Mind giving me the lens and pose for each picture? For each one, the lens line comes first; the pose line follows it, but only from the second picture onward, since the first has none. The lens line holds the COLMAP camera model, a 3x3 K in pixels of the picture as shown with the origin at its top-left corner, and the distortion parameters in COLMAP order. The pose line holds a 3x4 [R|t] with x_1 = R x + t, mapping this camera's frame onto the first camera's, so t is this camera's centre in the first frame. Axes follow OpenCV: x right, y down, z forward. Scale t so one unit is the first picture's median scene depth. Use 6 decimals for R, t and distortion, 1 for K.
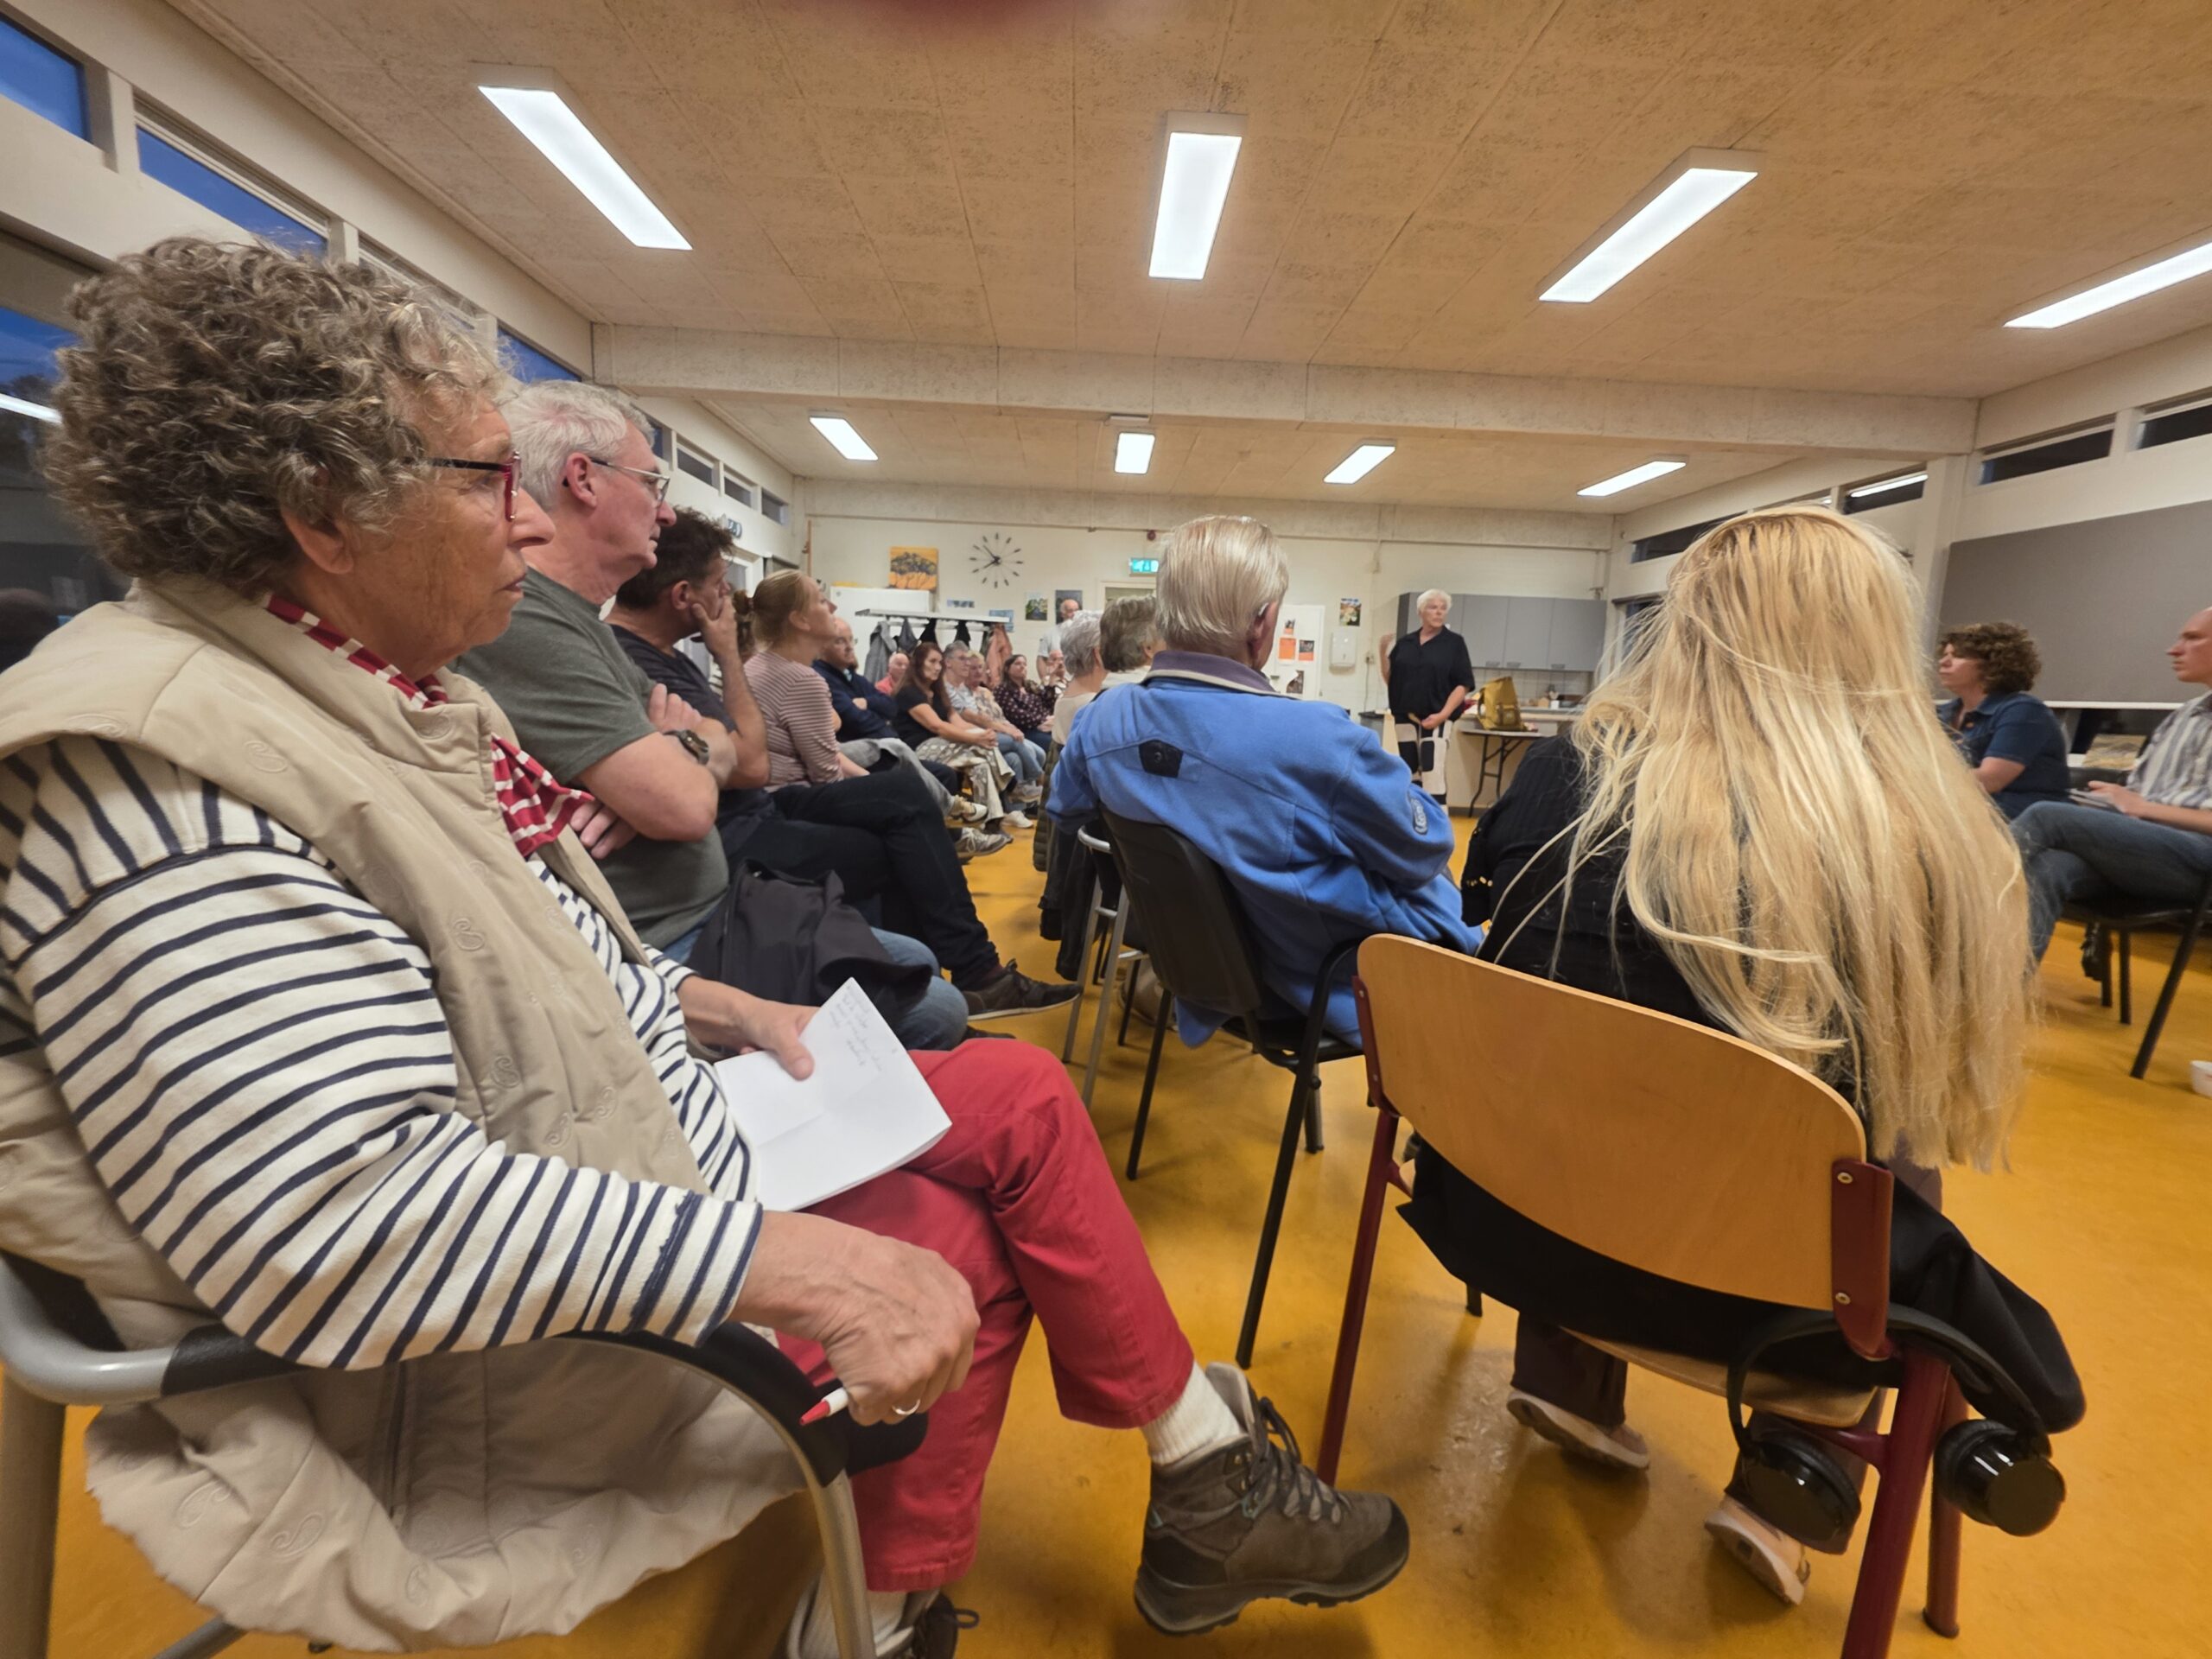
lens RADIAL K [[896.0, 0, 1122.4], [0, 896.0, 806.9], [0, 0, 1]] dist [0.002646, 0.000322]
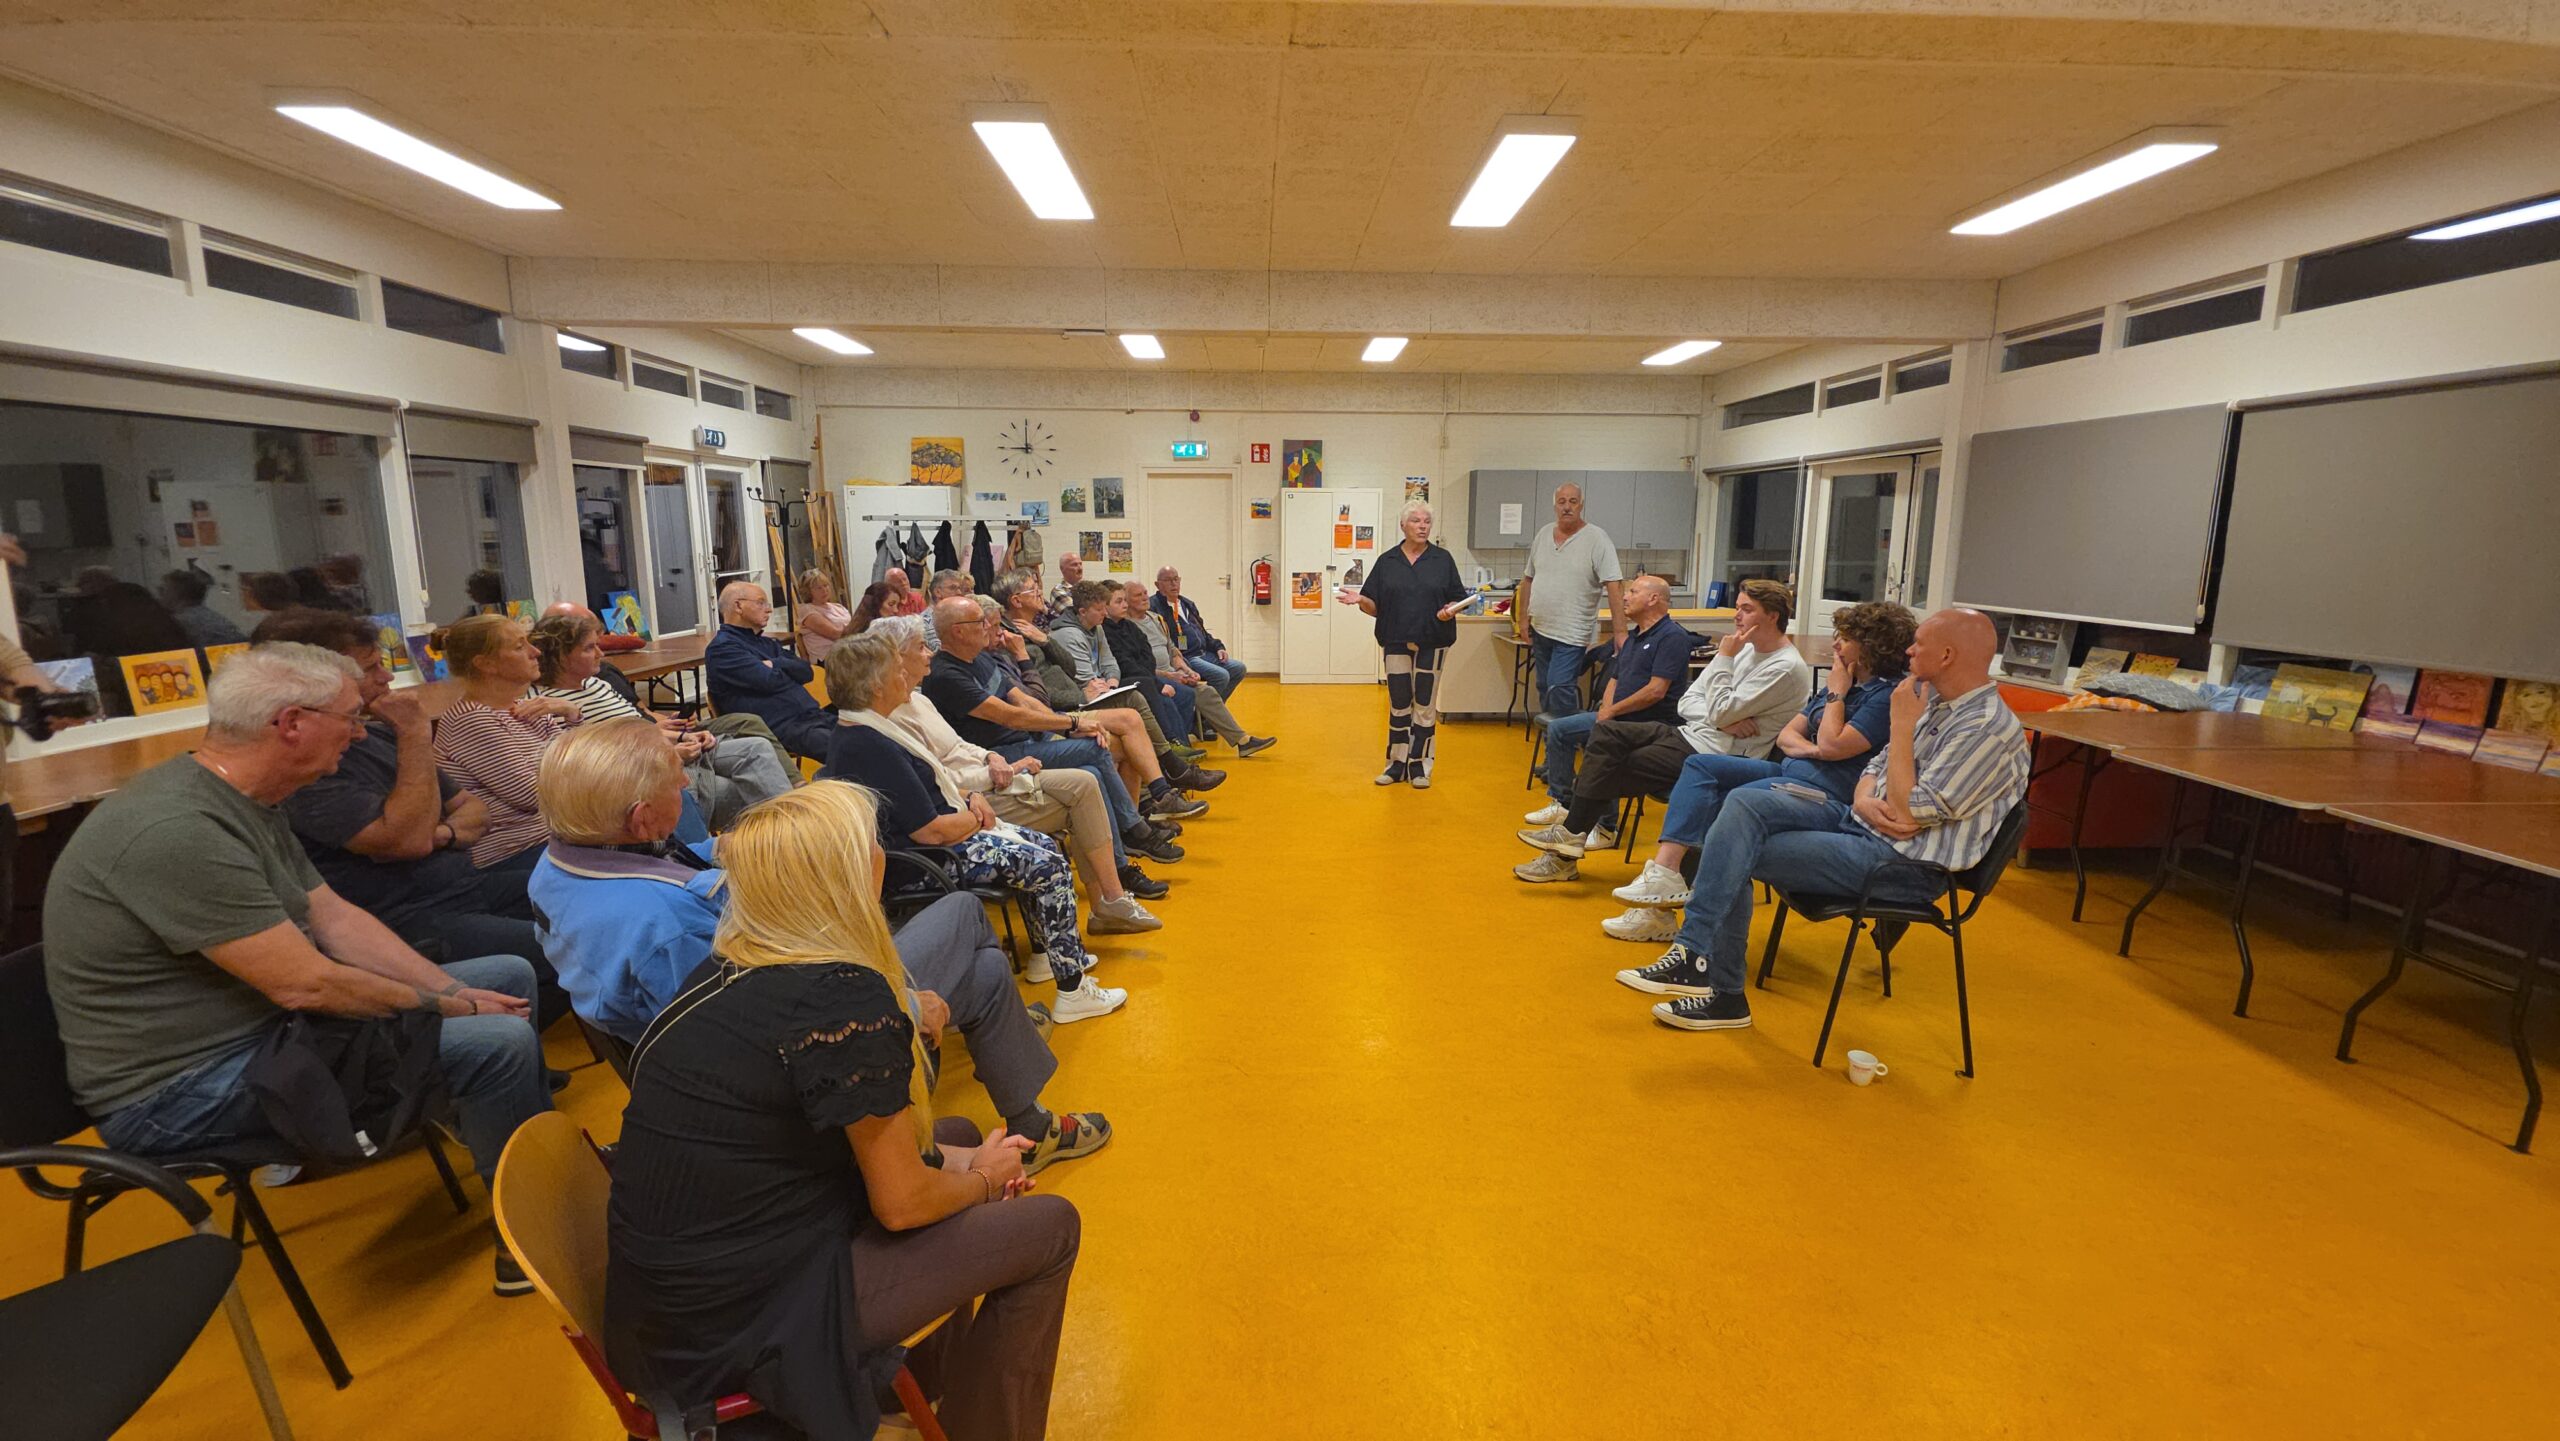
lens RADIAL K [[1016.1, 0, 1290.7], [0, 1016.1, 692.5], [0, 0, 1]] dist [0.013534, -0.006964]
pose [[0.999527, -0.026412, -0.015781, 0.191569], [0.026892, 0.999158, 0.031001, -0.067427], [0.014949, -0.031411, 0.999395, -0.068209]]
